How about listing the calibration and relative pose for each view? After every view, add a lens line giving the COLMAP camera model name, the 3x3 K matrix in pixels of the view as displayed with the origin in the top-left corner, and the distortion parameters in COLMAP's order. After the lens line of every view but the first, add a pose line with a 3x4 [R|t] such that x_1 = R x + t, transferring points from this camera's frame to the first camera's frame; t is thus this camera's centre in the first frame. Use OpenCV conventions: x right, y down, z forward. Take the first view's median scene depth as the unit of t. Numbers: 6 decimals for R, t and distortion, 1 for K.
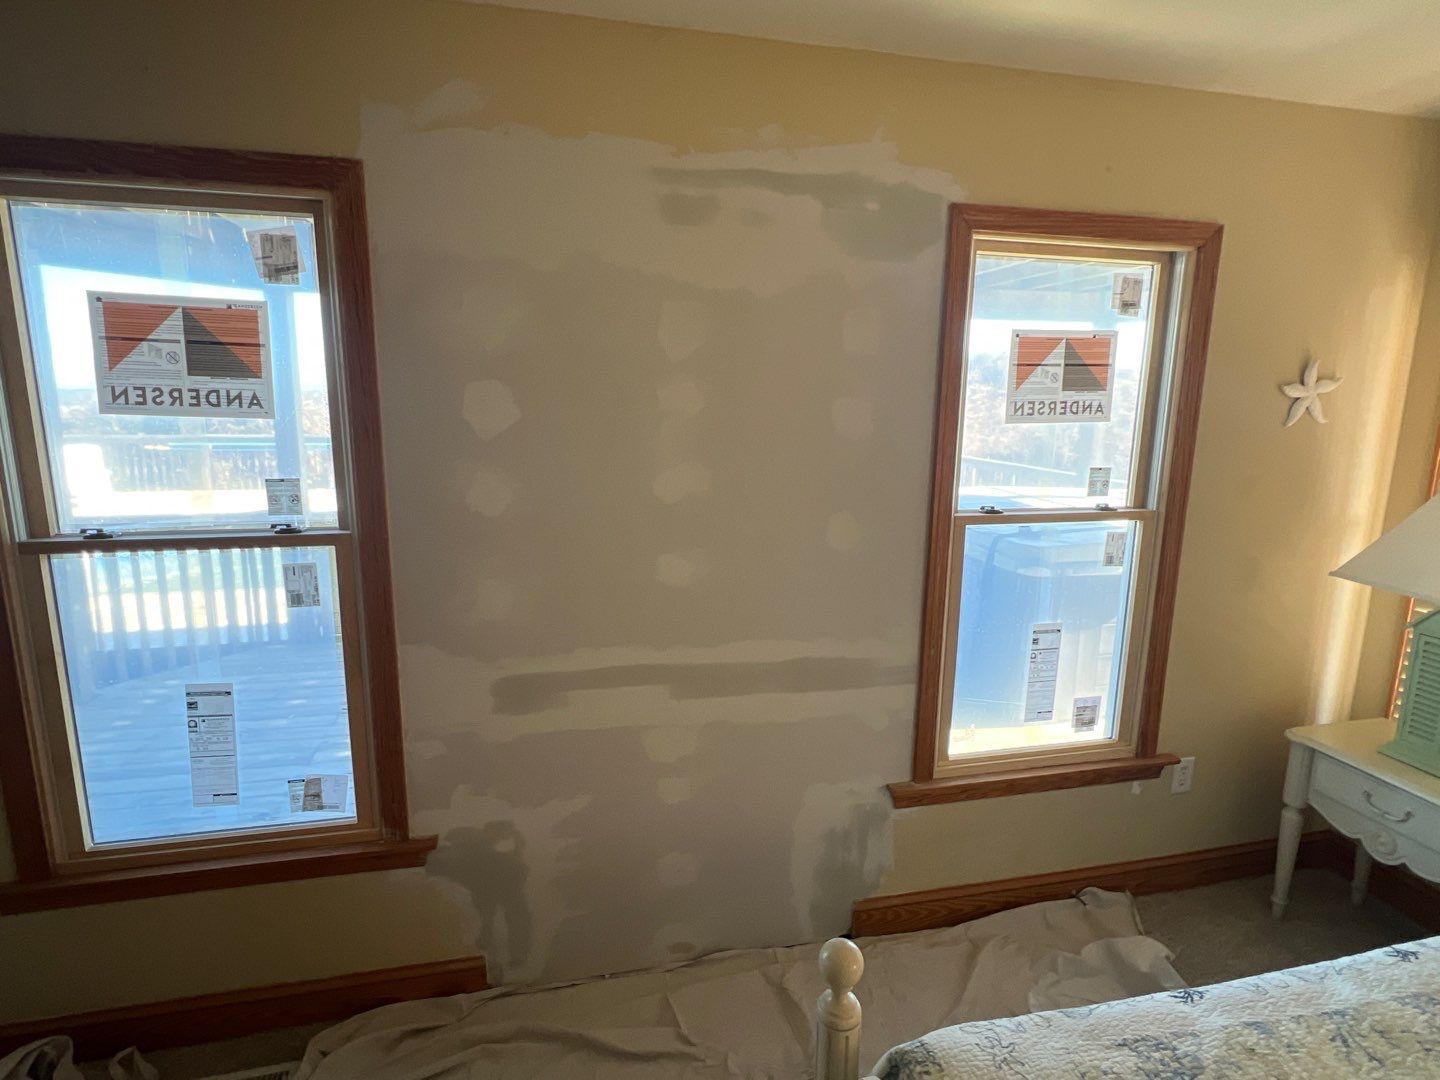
lens RADIAL K [[766.1, 0, 720.0], [0, 766.1, 540.0], [0, 0, 1]] dist [-0.003749, -0.000610]
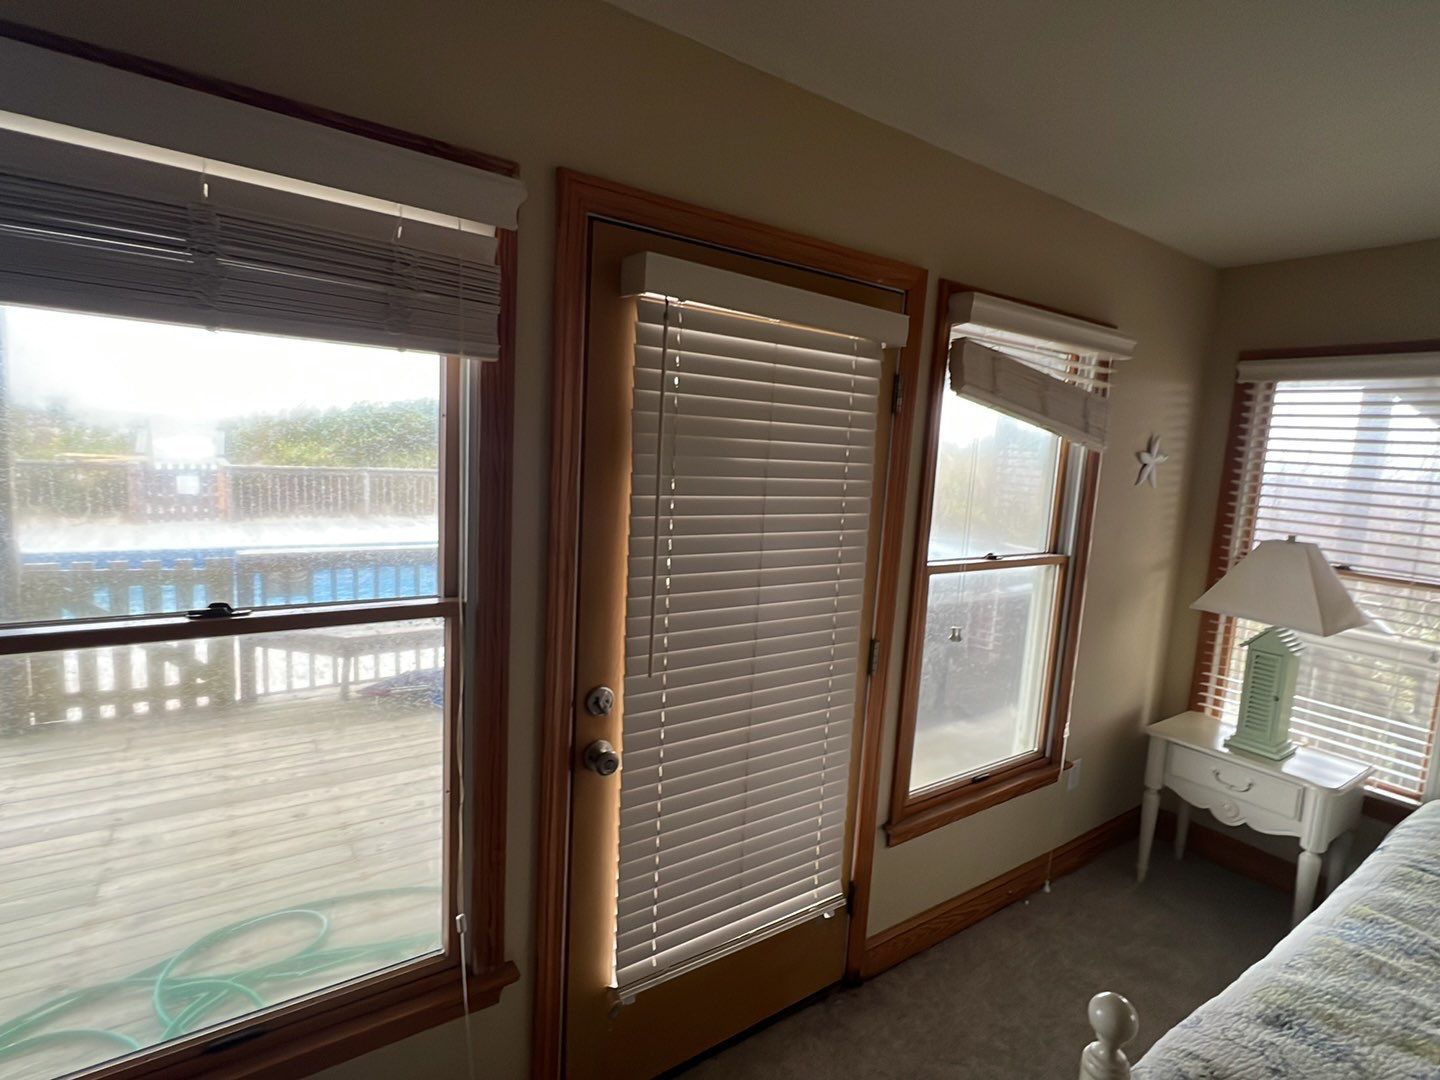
lens RADIAL K [[766.1, 0, 720.0], [0, 766.1, 540.0], [0, 0, 1]] dist [-0.003749, -0.000610]
pose [[0.928421, -0.013832, 0.371273, -0.365822], [0.026959, 0.999181, -0.030189, -0.039257], [-0.370551, 0.038037, 0.928033, 0.088995]]
